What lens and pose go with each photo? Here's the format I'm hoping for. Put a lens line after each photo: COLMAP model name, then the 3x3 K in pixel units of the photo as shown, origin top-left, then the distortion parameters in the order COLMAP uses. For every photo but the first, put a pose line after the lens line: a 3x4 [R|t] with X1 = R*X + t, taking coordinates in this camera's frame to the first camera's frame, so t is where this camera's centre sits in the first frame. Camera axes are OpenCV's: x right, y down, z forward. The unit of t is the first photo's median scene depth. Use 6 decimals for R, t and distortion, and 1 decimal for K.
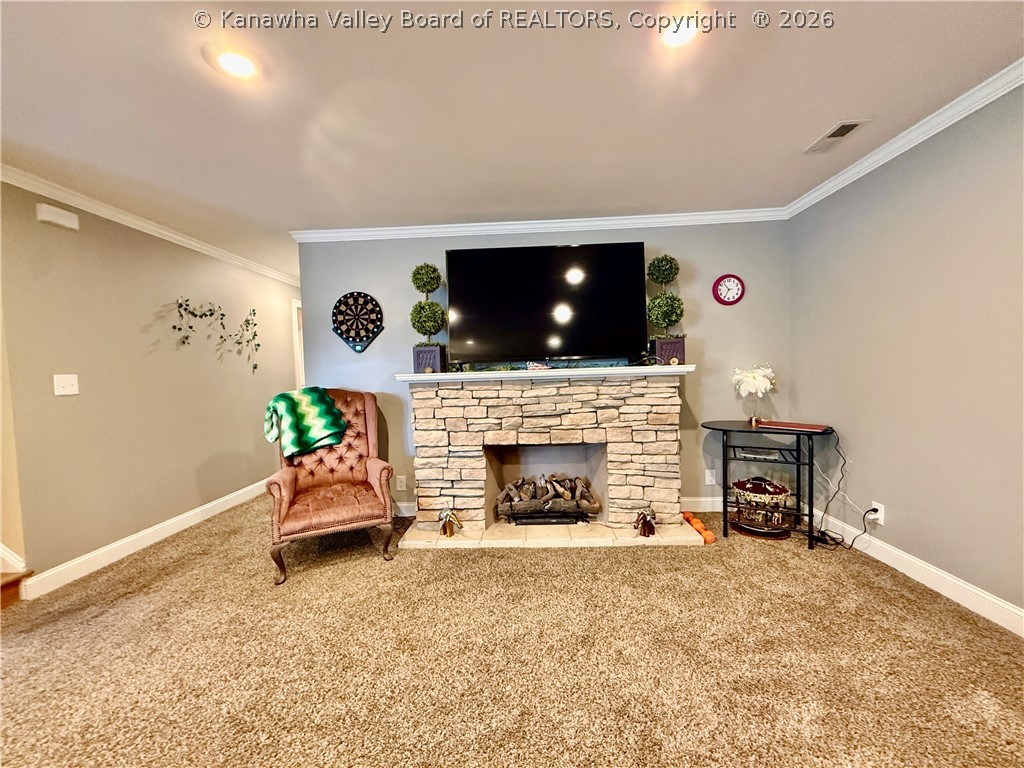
lens RADIAL K [[406.5, 0, 512.1], [0, 406.5, 385.0], [0, 0, 1]] dist [-0.001772, 0.000483]
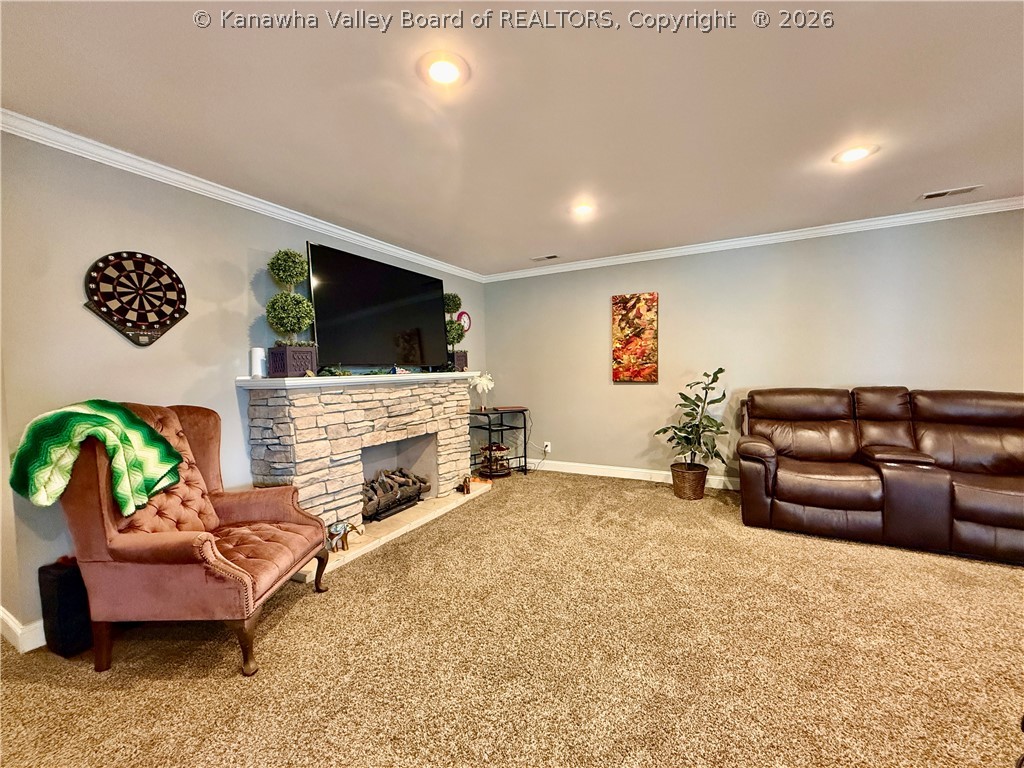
lens RADIAL K [[406.5, 0, 515.0], [0, 406.5, 383.5], [0, 0, 1]] dist [-0.001772, 0.000483]
pose [[0.444008, -0.011680, 0.895947, -0.792610], [0.041267, 0.999121, -0.007425, 0.010350], [-0.895072, 0.040269, 0.444100, 0.206175]]
